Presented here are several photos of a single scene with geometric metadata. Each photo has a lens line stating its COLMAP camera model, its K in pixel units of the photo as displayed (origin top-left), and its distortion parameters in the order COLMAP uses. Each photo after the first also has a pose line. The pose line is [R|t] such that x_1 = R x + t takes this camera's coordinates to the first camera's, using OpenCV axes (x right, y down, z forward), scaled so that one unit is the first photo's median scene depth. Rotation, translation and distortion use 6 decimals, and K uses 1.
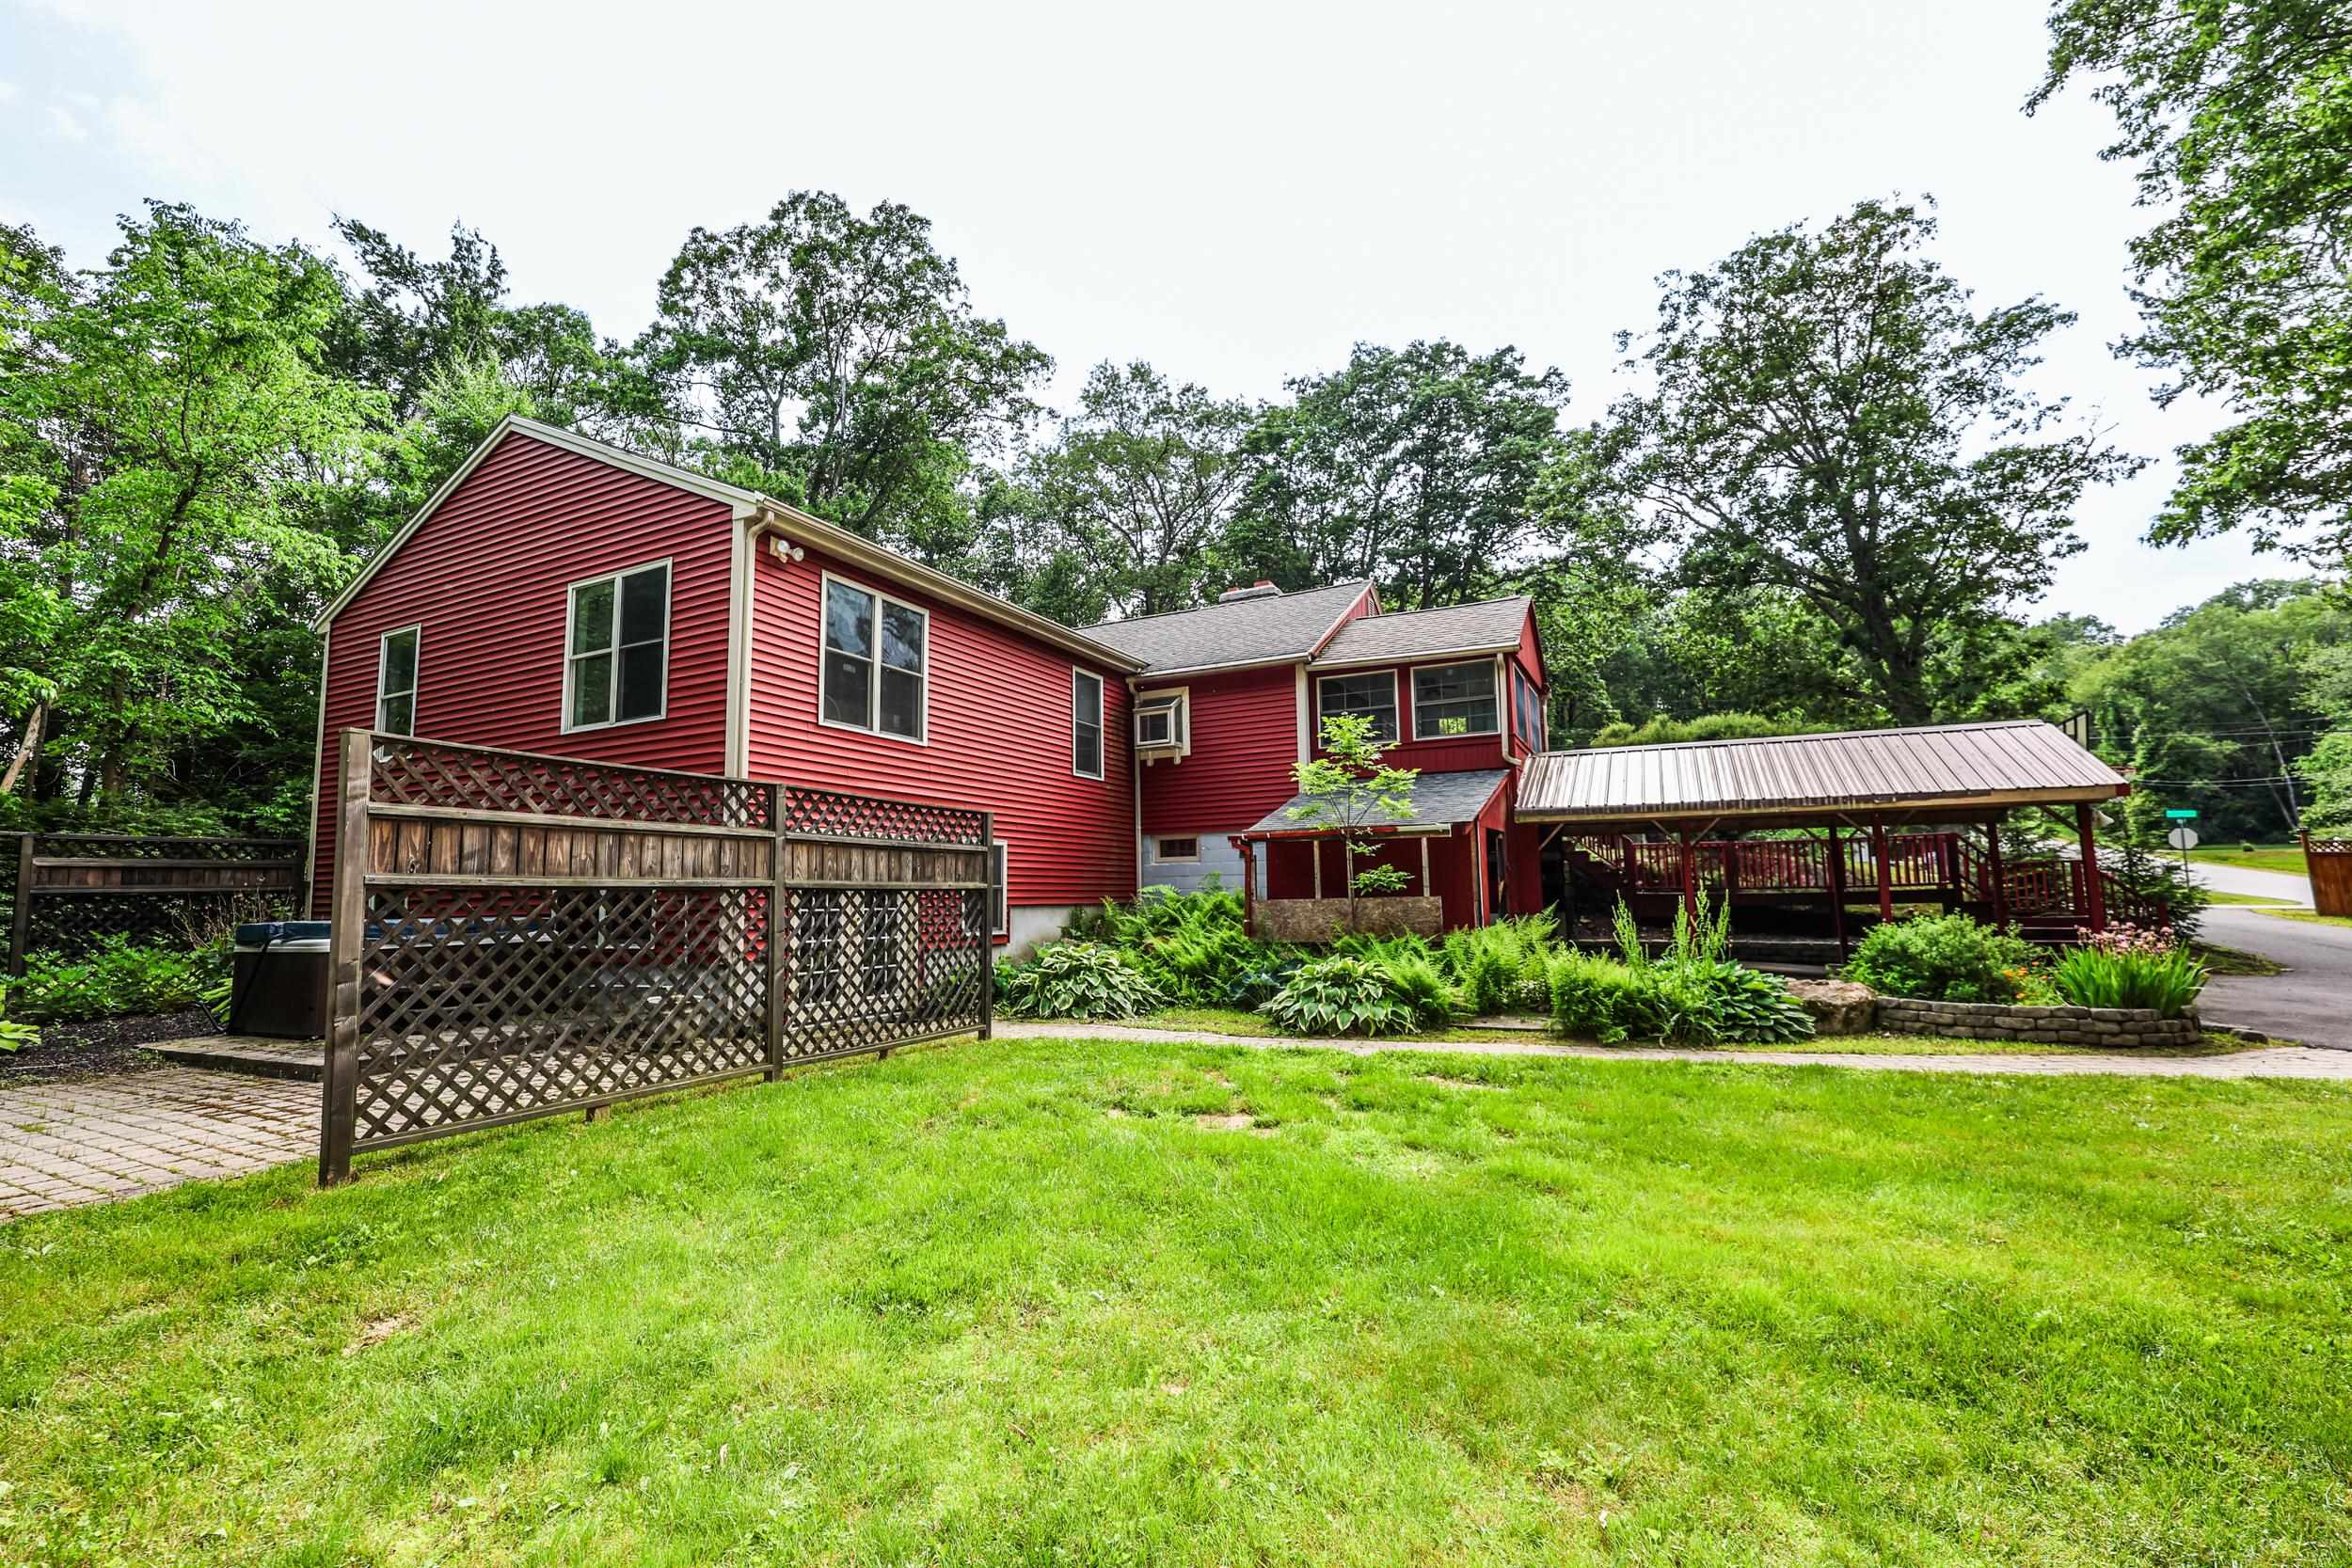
lens RADIAL K [[953.8, 0, 1172.9], [0, 953.8, 789.3], [0, 0, 1]] dist [-0.013199, 0.000805]
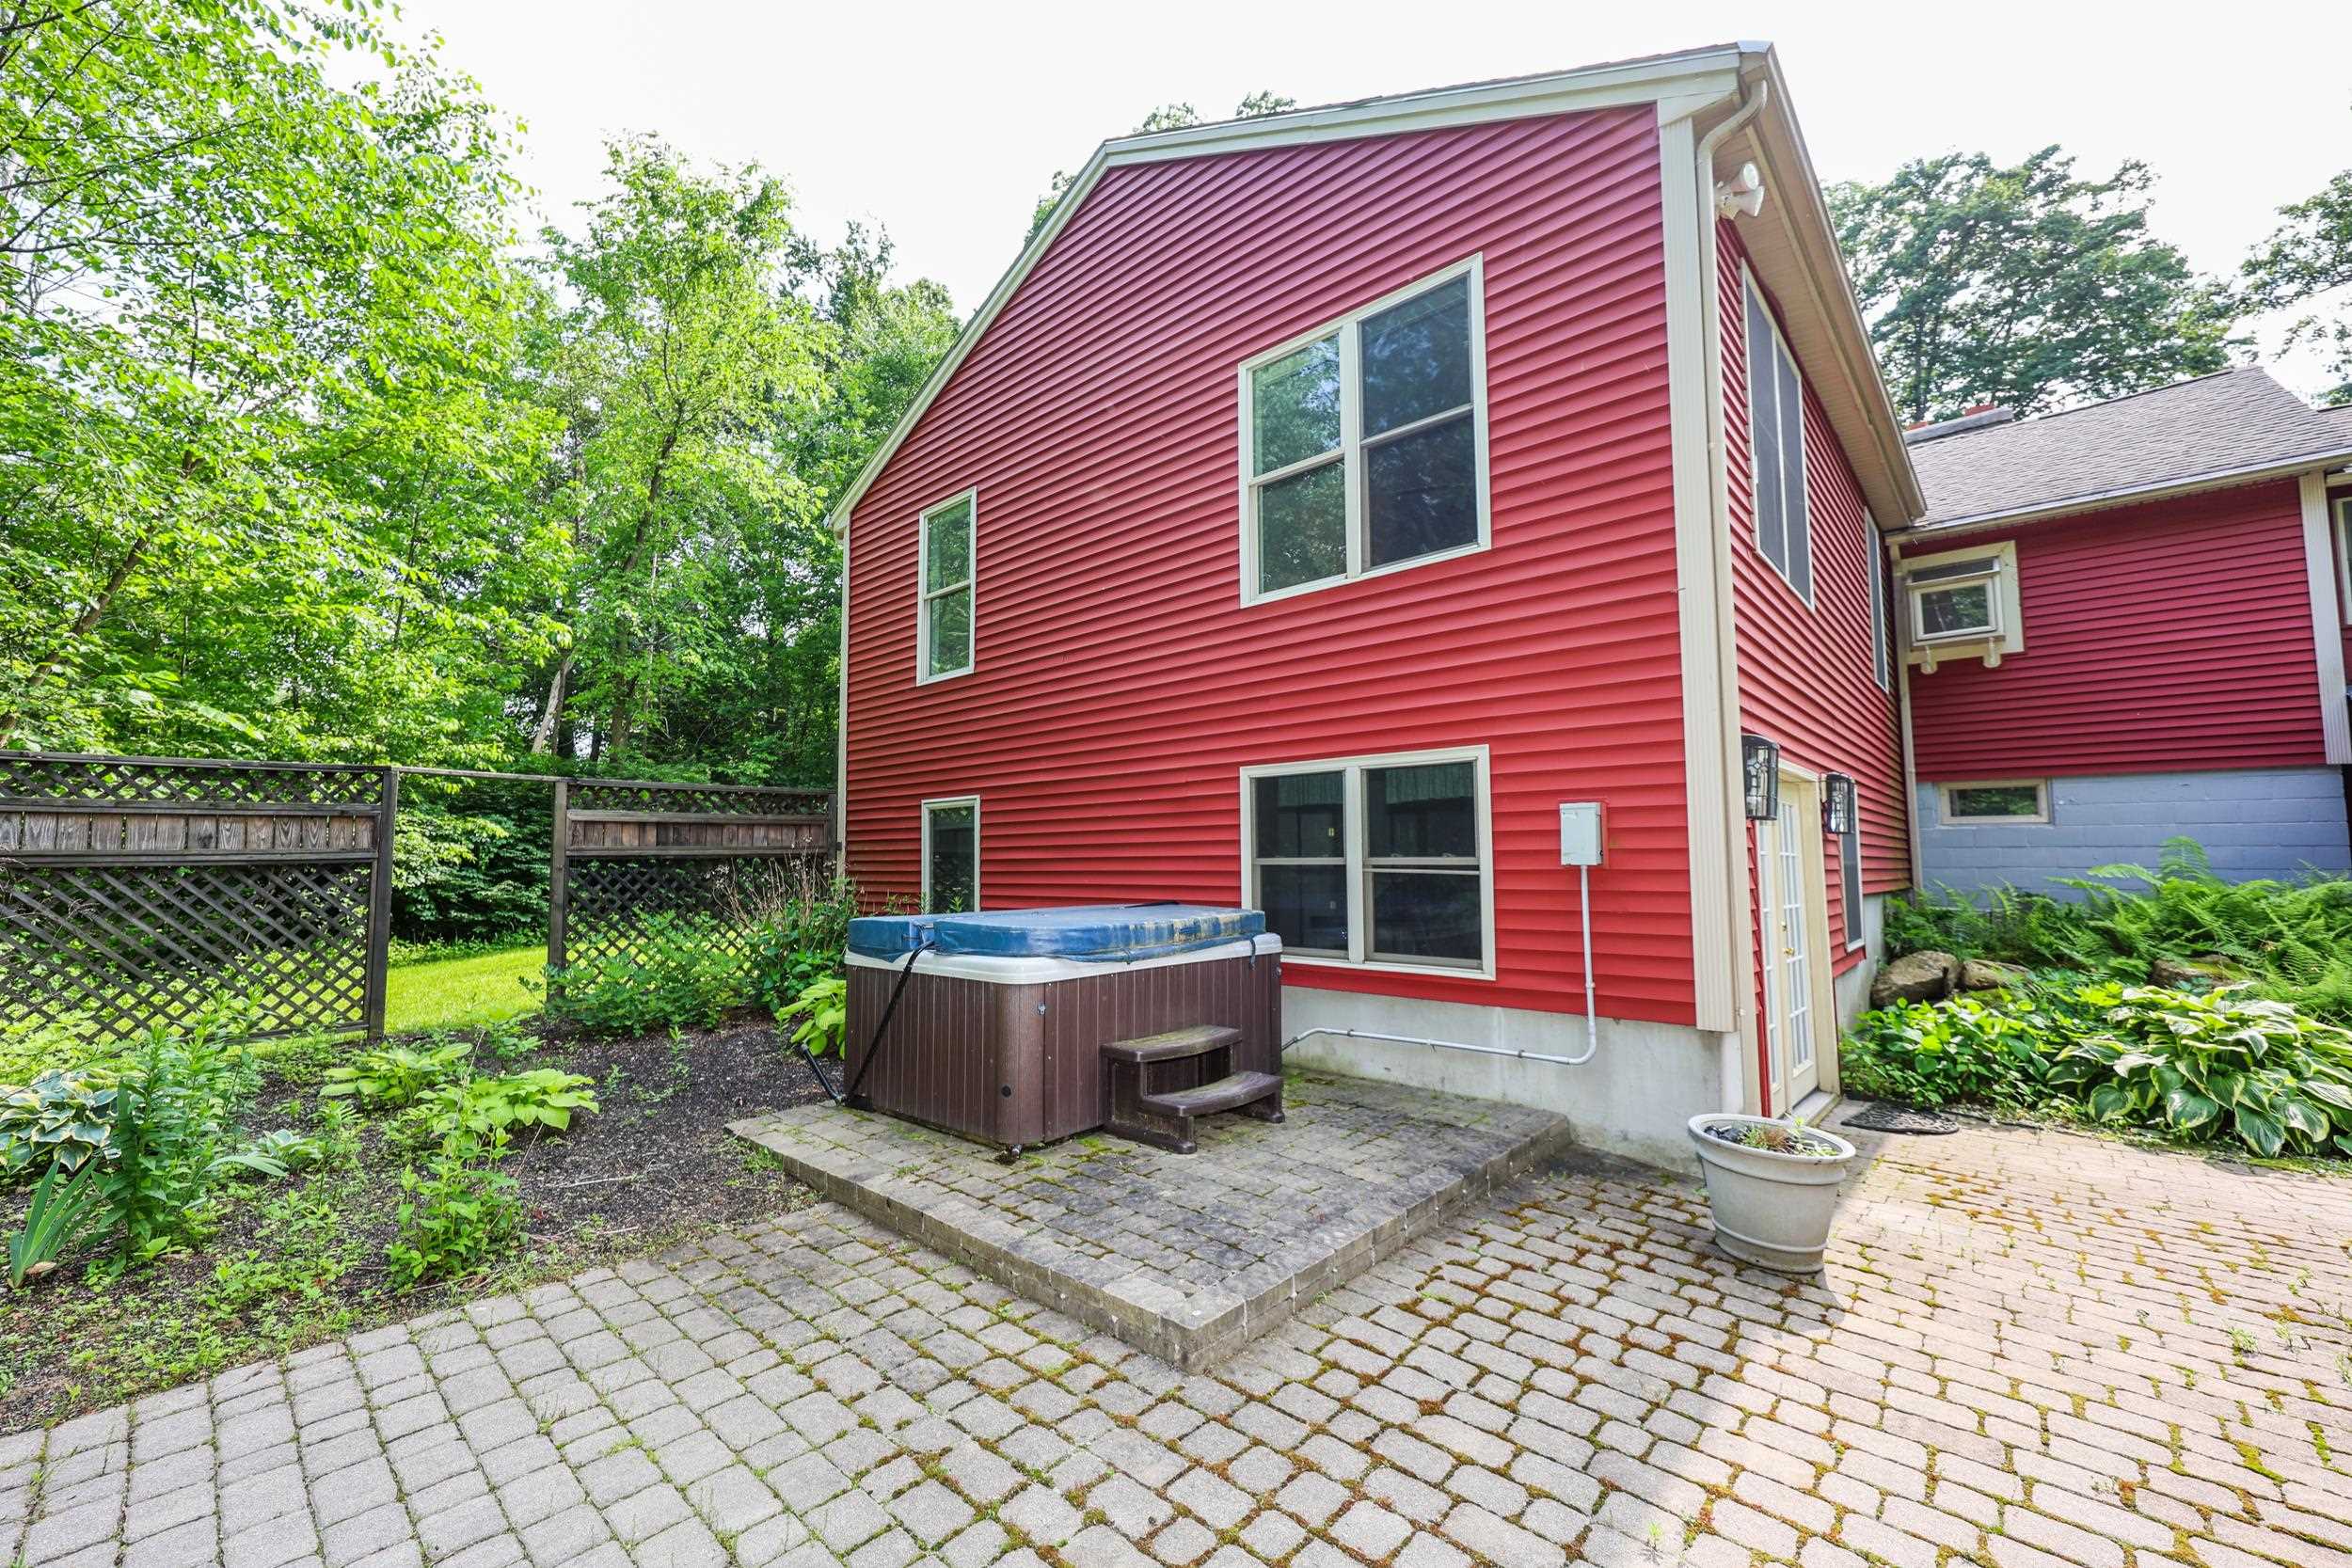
lens RADIAL K [[953.8, 0, 1189.6], [0, 953.8, 790.7], [0, 0, 1]] dist [-0.013199, 0.000805]
pose [[0.957715, -0.003502, -0.287696, -0.316314], [0.015127, 0.999156, 0.038194, 0.022332], [0.287319, -0.040931, 0.956960, 0.252205]]
